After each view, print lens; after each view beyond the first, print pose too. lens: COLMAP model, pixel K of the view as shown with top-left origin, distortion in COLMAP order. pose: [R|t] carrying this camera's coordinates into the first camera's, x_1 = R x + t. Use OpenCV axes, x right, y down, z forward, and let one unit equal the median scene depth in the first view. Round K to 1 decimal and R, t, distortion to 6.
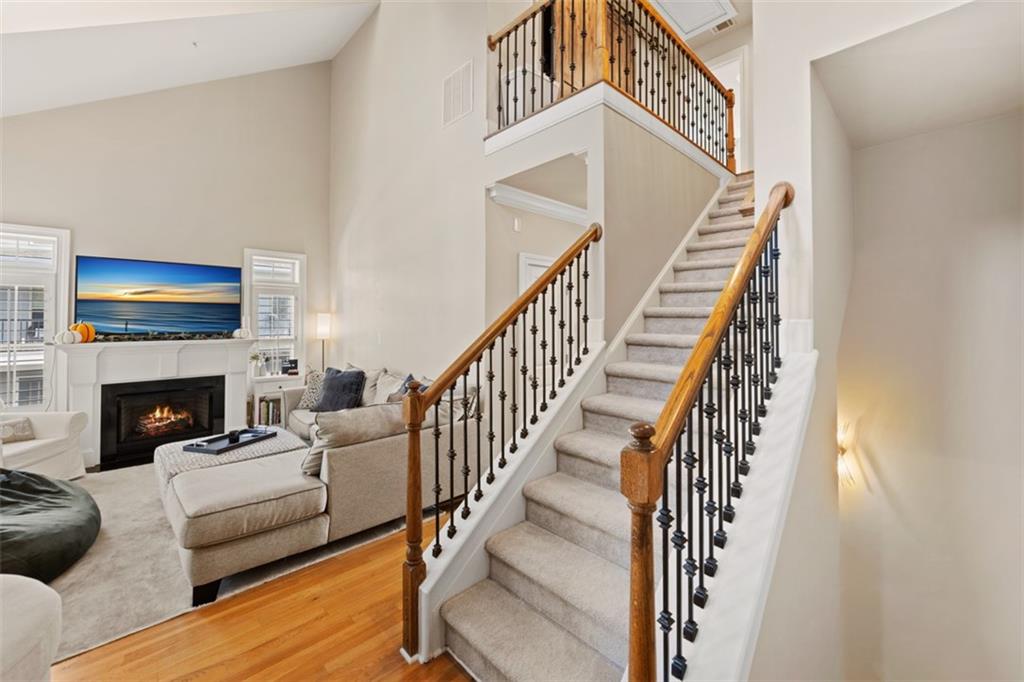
lens RADIAL K [[400.5, 0, 512.6], [0, 400.5, 312.8], [0, 0, 1]] dist [-0.002242, 0.000022]
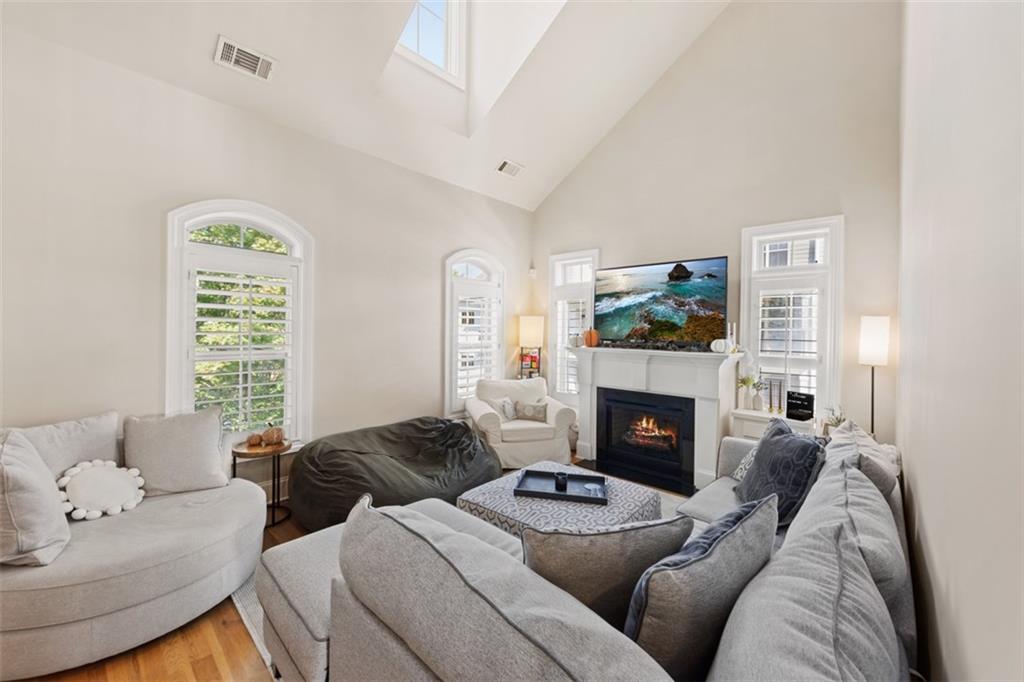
lens RADIAL K [[400.5, 0, 511.5], [0, 400.5, 333.4], [0, 0, 1]] dist [-0.002242, 0.000022]
pose [[0.073085, 0.014756, -0.997217, 0.025179], [0.006581, 0.999862, 0.015278, 0.017007], [0.997304, -0.007679, 0.072978, 0.646271]]
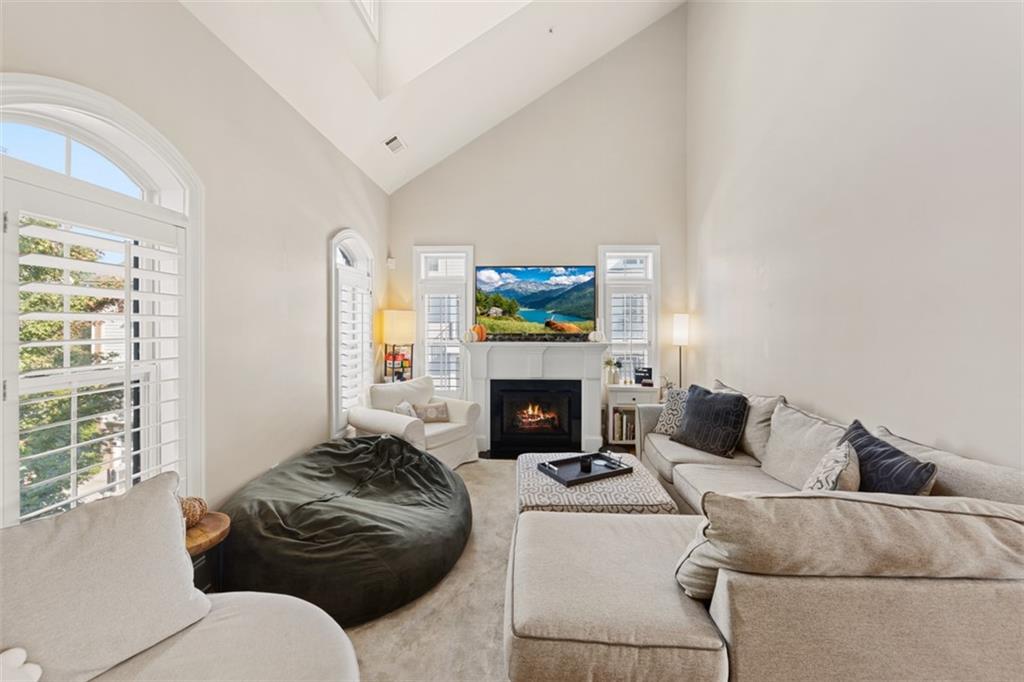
lens RADIAL K [[400.5, 0, 522.5], [0, 400.5, 323.9], [0, 0, 1]] dist [-0.002242, 0.000022]
pose [[0.705128, 0.002396, -0.709076, -0.159259], [0.010974, 0.999838, 0.014292, 0.008711], [0.708995, -0.017859, 0.704987, 0.256912]]
